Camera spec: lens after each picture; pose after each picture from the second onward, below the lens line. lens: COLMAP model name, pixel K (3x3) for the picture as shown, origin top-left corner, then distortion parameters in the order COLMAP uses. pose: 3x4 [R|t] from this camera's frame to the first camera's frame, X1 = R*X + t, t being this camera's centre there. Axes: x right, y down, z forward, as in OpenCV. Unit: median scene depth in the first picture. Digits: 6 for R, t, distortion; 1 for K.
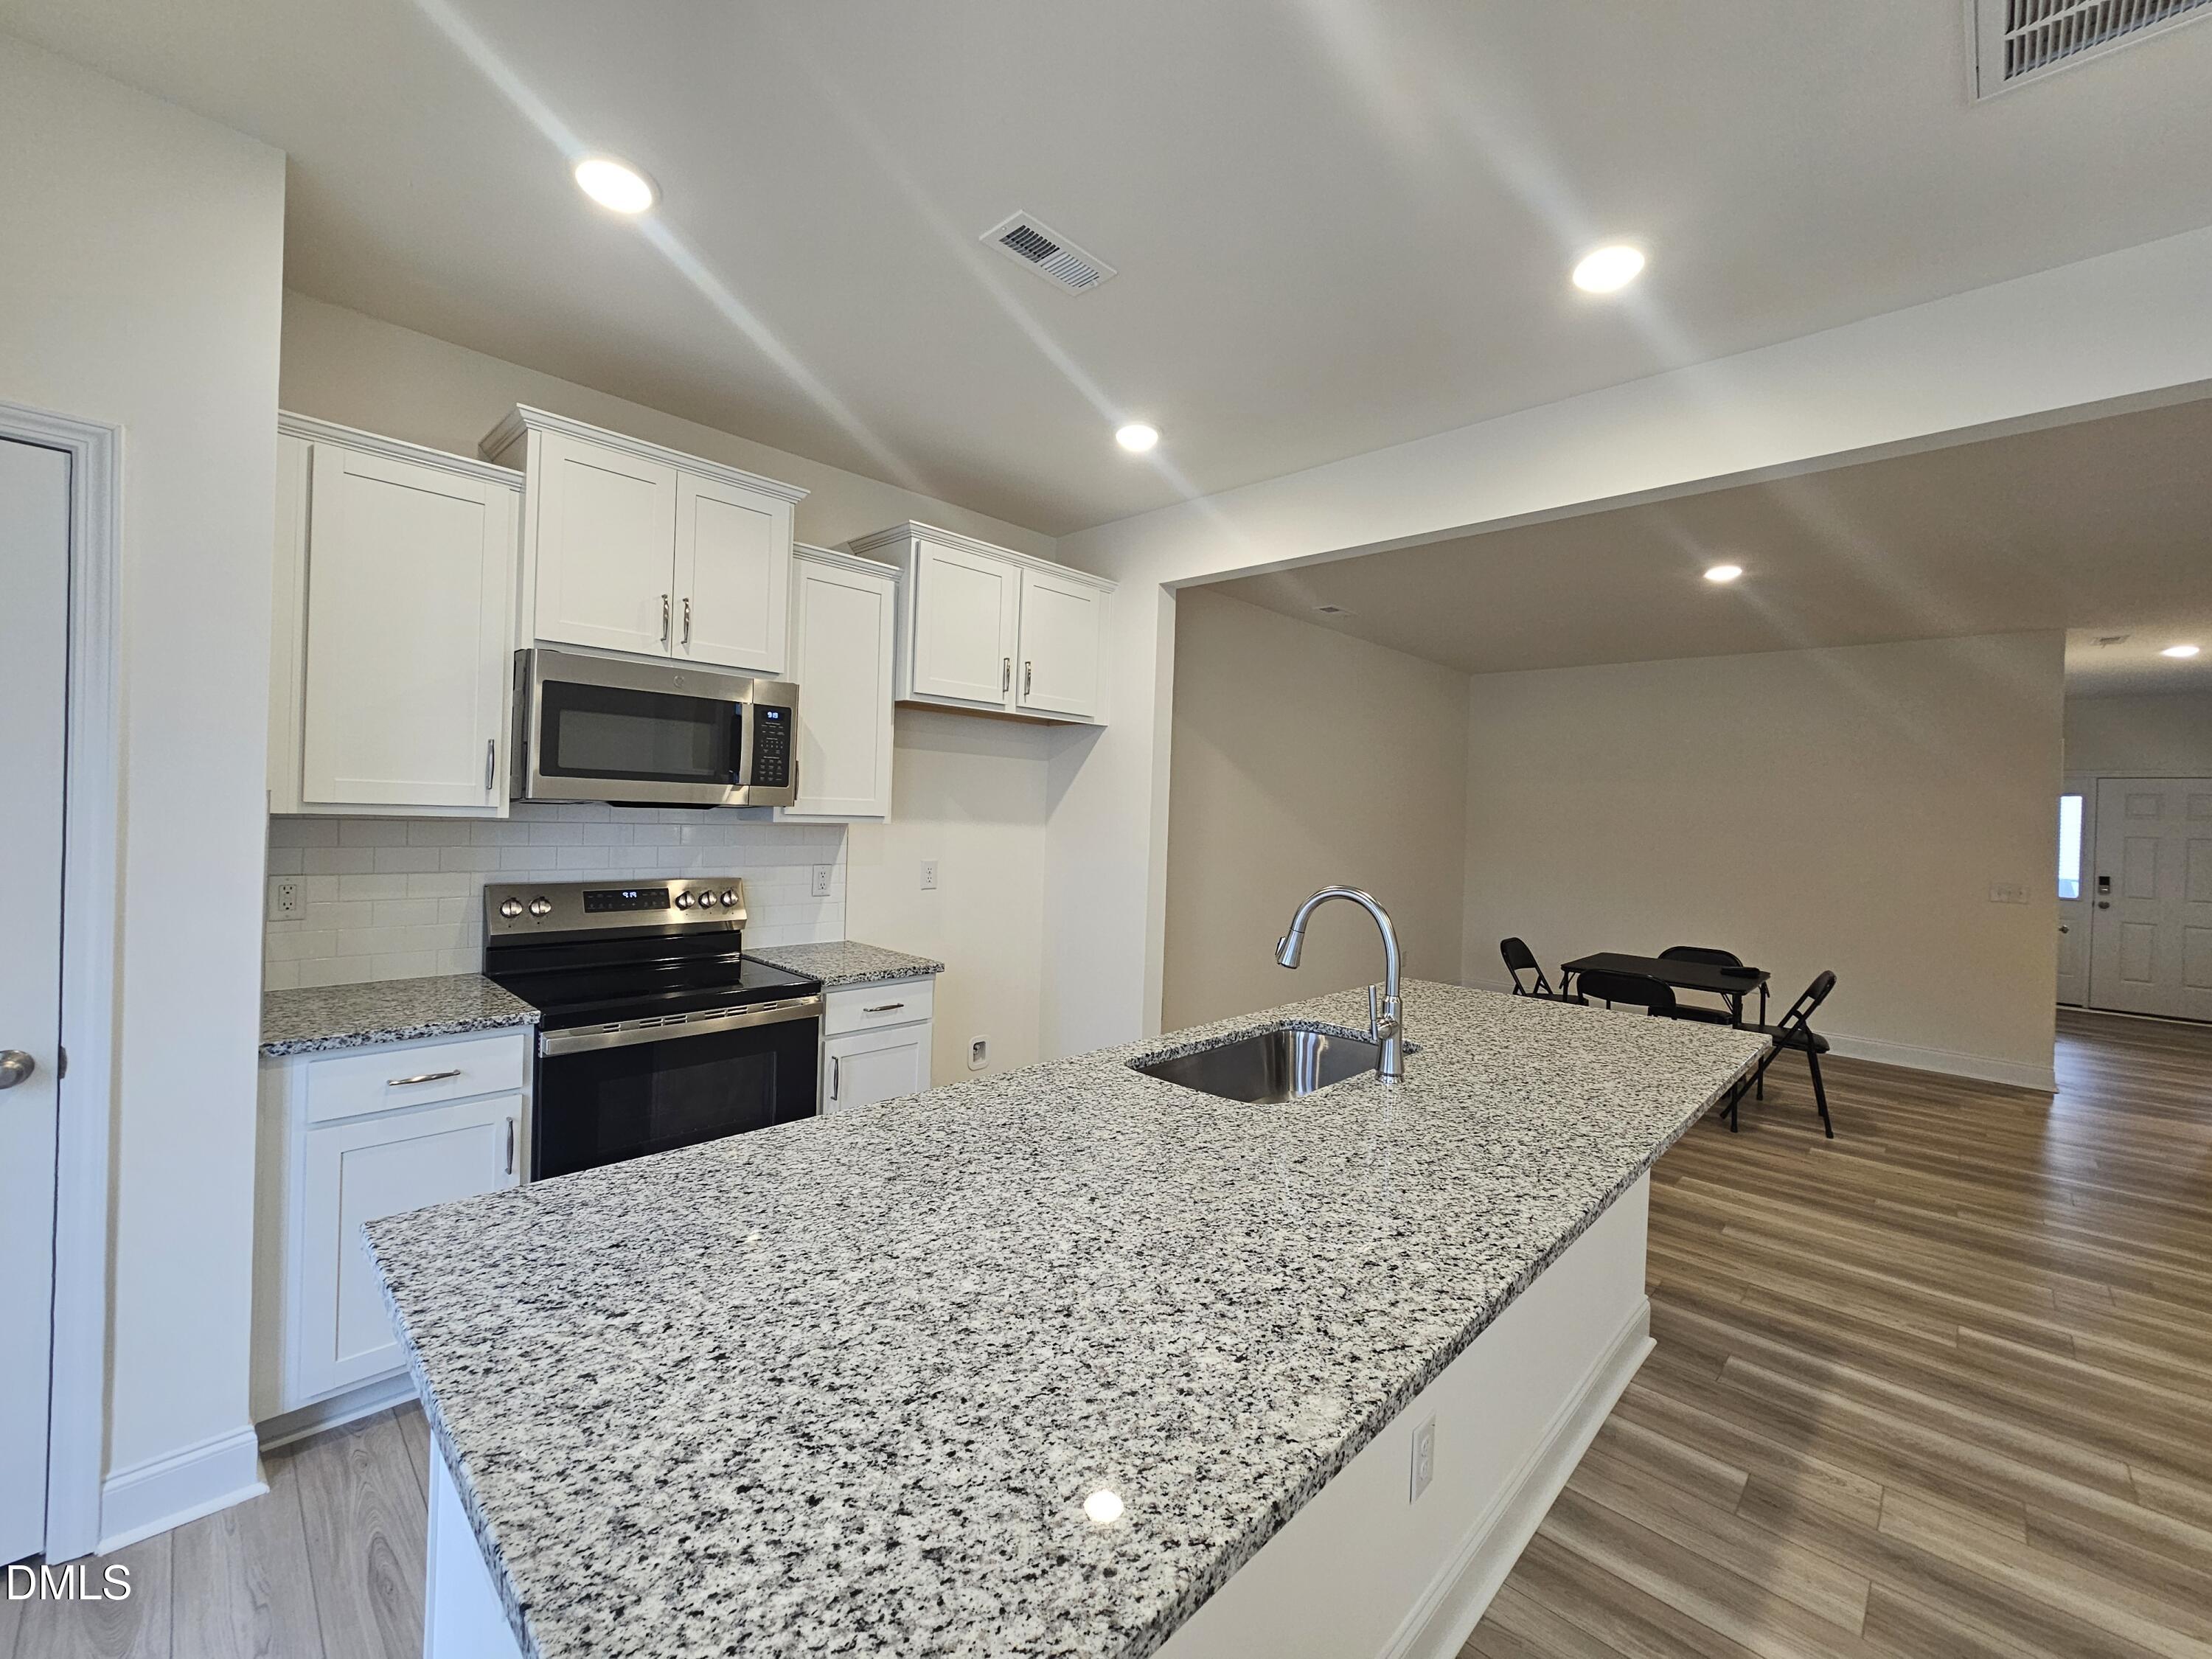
lens RADIAL K [[902.7, 0, 1101.1], [0, 902.7, 809.0], [0, 0, 1]] dist [-0.004132, 0.001329]
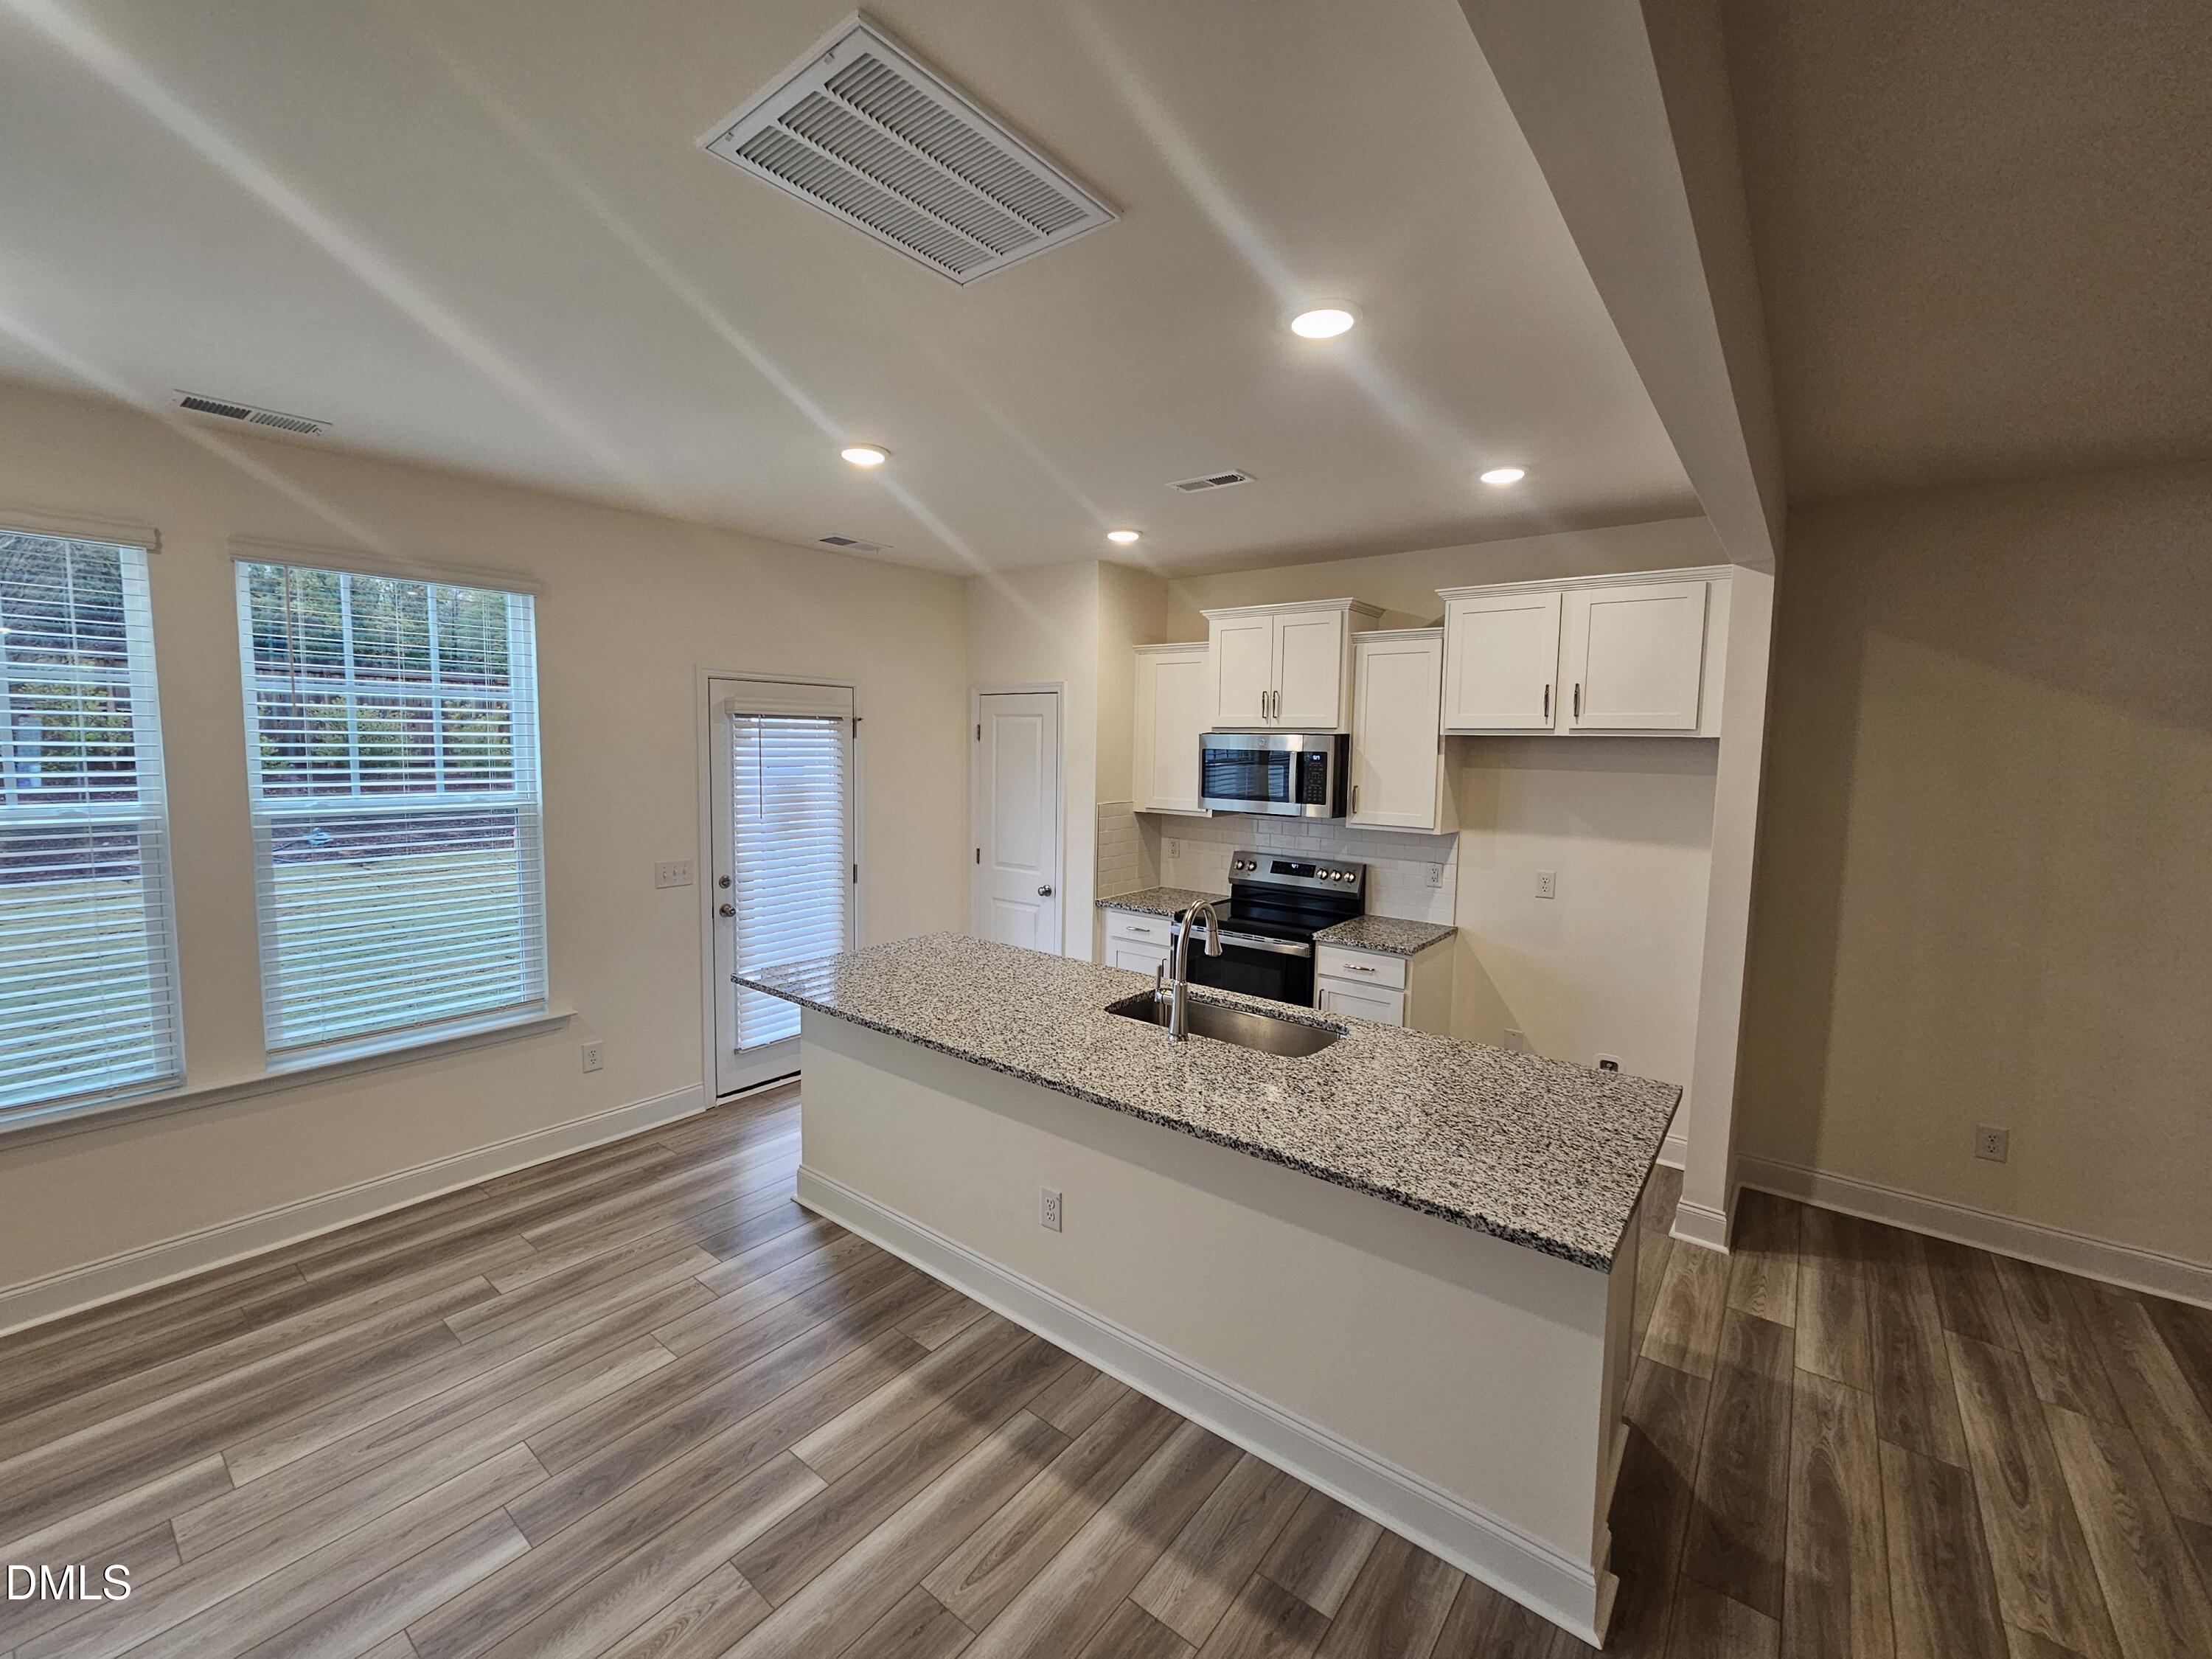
lens RADIAL K [[902.7, 0, 1101.9], [0, 902.7, 818.8], [0, 0, 1]] dist [-0.004132, 0.001329]
pose [[0.105219, 0.050887, -0.993146, 1.017337], [-0.013253, 0.998673, 0.049766, -0.065694], [0.994361, 0.007926, 0.105754, 0.441547]]
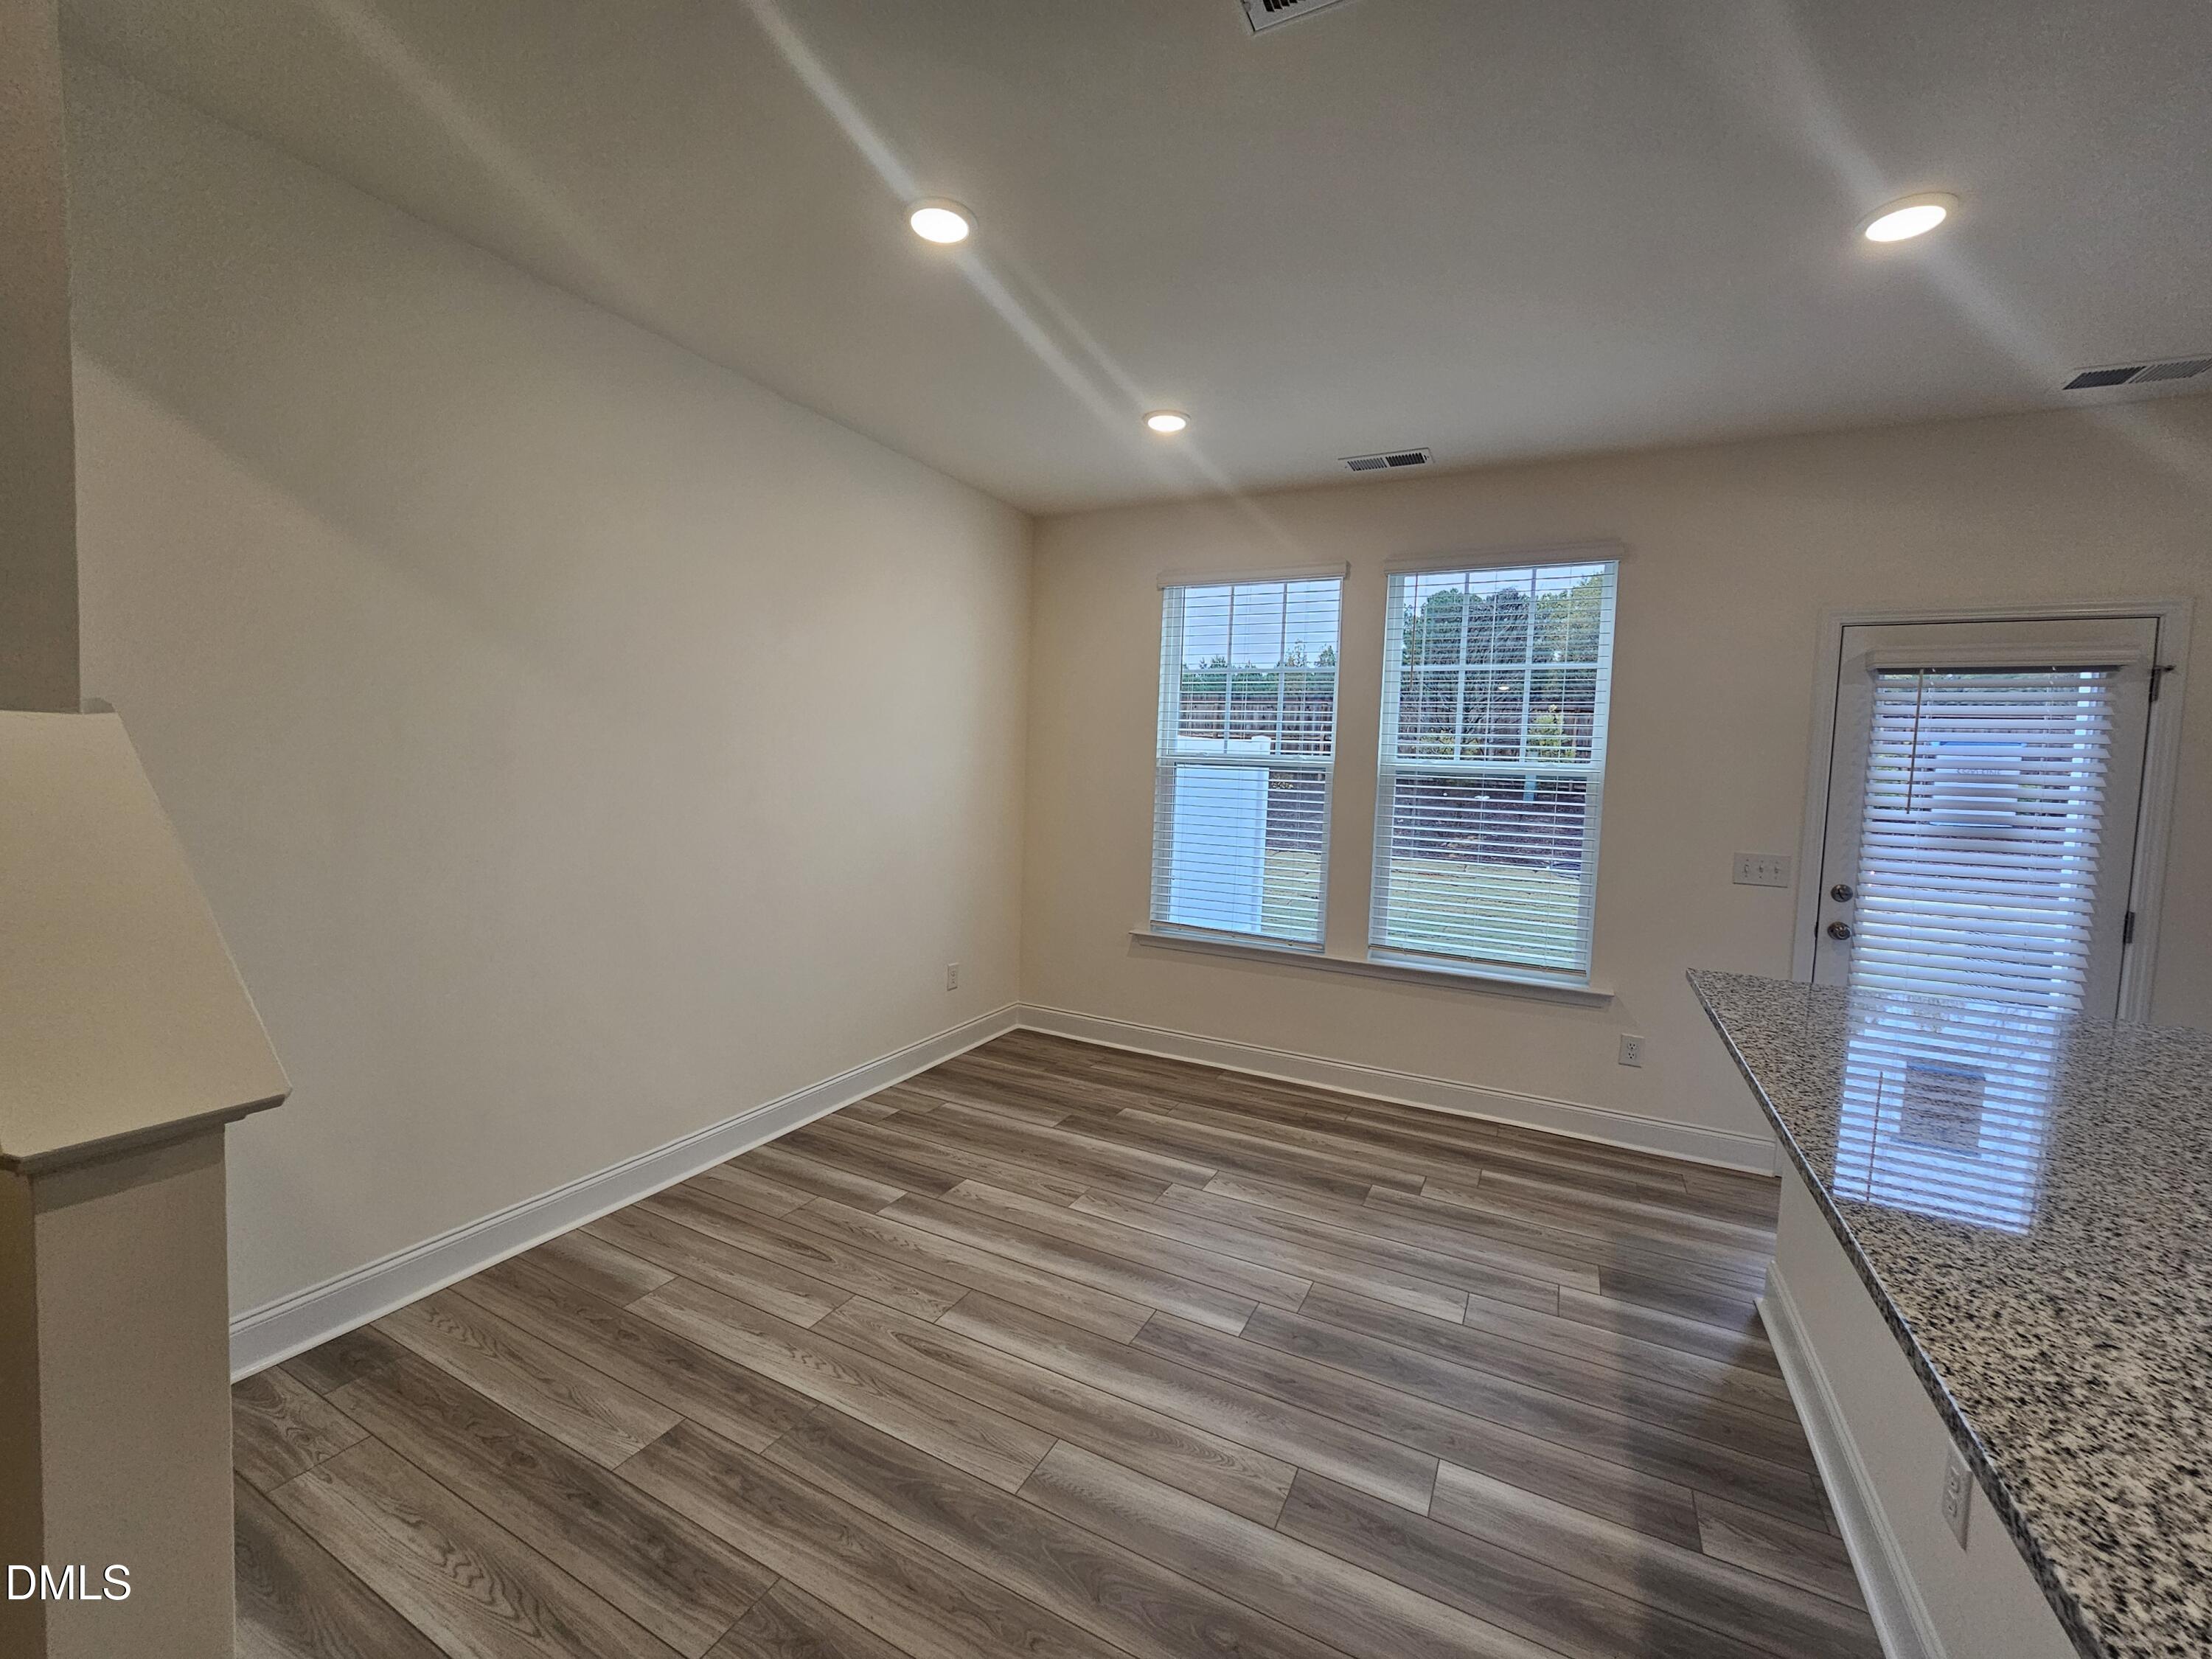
lens RADIAL K [[902.7, 0, 1096.0], [0, 902.7, 819.7], [0, 0, 1]] dist [-0.004132, 0.001329]
pose [[-0.953481, -0.049857, -0.297302, 0.728887], [-0.069356, 0.996053, 0.055398, 0.024761], [0.293366, 0.073440, -0.953175, 0.756772]]
